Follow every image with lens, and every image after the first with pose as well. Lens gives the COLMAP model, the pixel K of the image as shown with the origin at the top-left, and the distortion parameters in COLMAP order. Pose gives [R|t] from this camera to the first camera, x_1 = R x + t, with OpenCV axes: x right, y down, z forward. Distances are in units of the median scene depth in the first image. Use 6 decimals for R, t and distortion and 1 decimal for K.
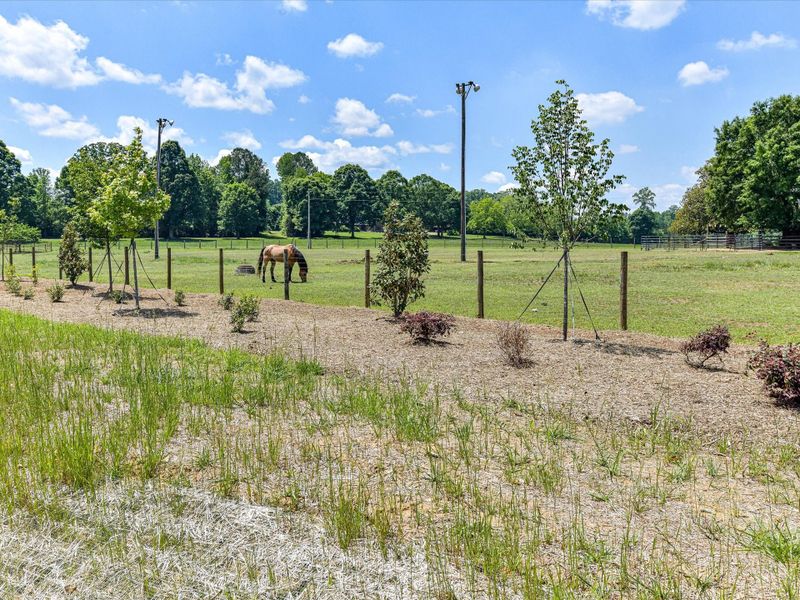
lens RADIAL K [[649.8, 0, 400.0], [0, 649.8, 300.0], [0, 0, 1]] dist [0.010151, 0.003593]
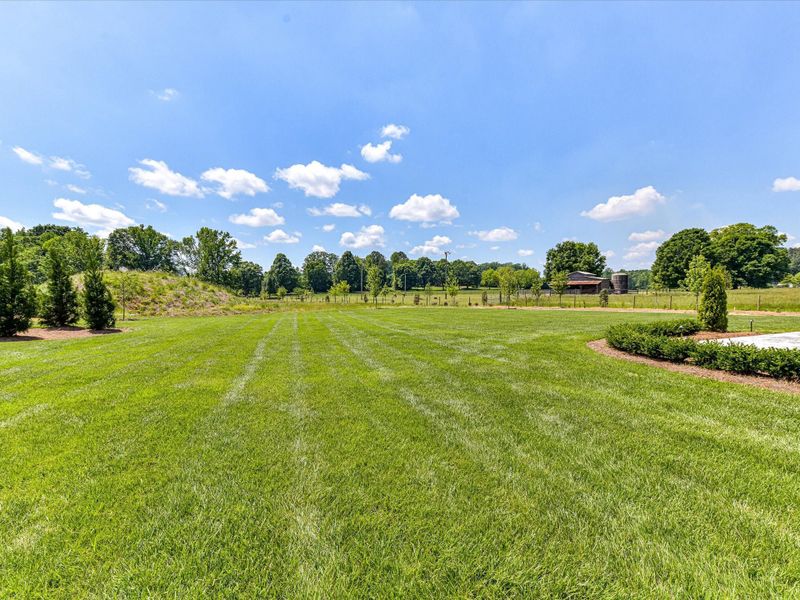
lens RADIAL K [[649.8, 0, 400.0], [0, 649.8, 300.0], [0, 0, 1]] dist [0.010151, 0.003593]
pose [[0.989046, -0.011726, -0.147143, 0.169482], [0.001837, 0.997740, -0.067162, 0.086191], [0.147598, 0.066156, 0.986832, -1.194562]]
